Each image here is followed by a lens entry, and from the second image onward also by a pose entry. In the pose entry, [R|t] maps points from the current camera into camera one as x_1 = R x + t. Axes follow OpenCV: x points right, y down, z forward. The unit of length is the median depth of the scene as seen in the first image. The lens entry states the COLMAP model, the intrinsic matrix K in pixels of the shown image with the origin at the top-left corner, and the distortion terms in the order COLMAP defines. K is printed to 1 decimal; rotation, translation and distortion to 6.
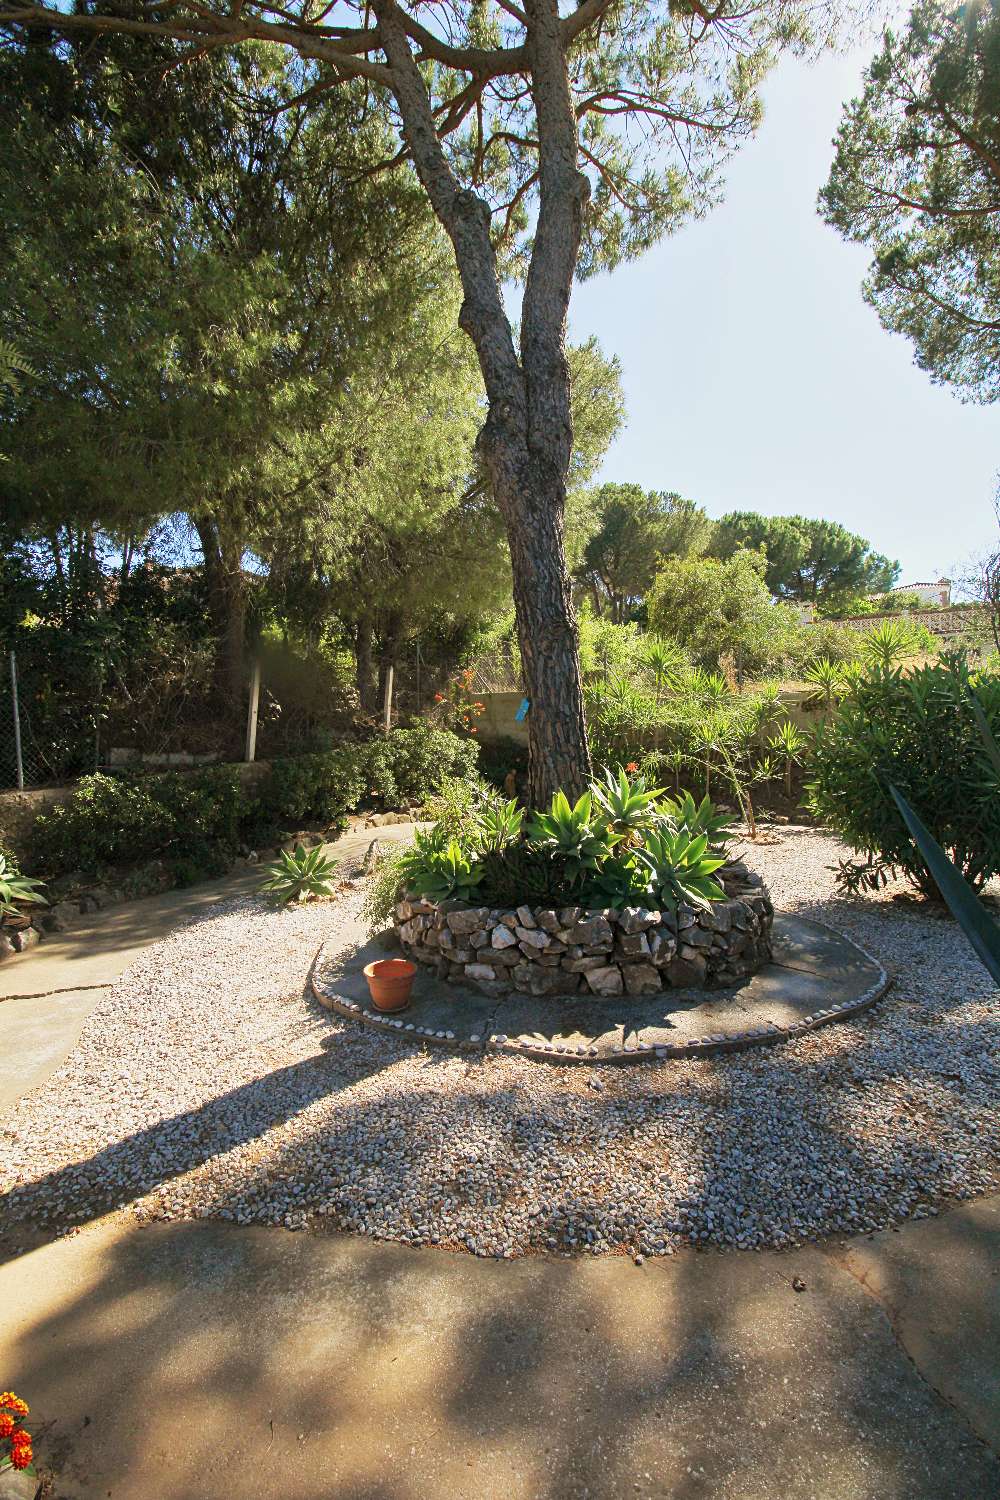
lens RADIAL K [[690.7, 0, 490.8], [0, 690.7, 747.6], [0, 0, 1]] dist [0.003042, -0.015266]
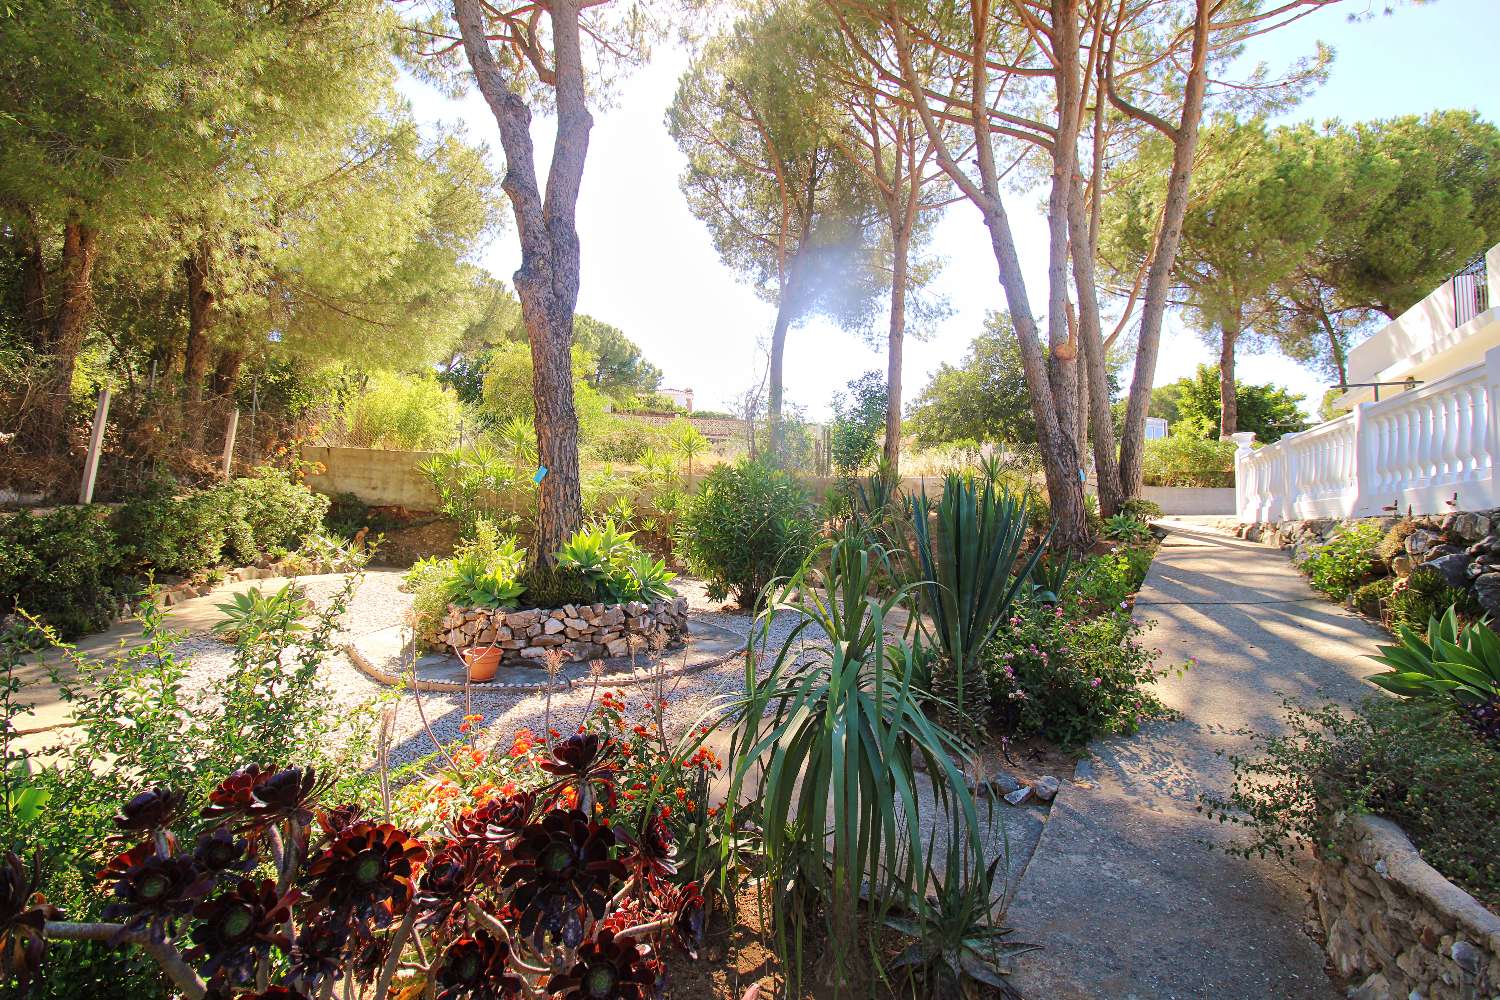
lens RADIAL K [[690.7, 0, 754.3], [0, 690.7, 483.5], [0, 0, 1]] dist [0.003042, -0.015266]
pose [[0.763569, 0.068059, 0.642129, -0.263381], [-0.034872, 0.997325, -0.064238, 0.019979], [-0.644784, 0.026658, 0.763900, -0.178002]]
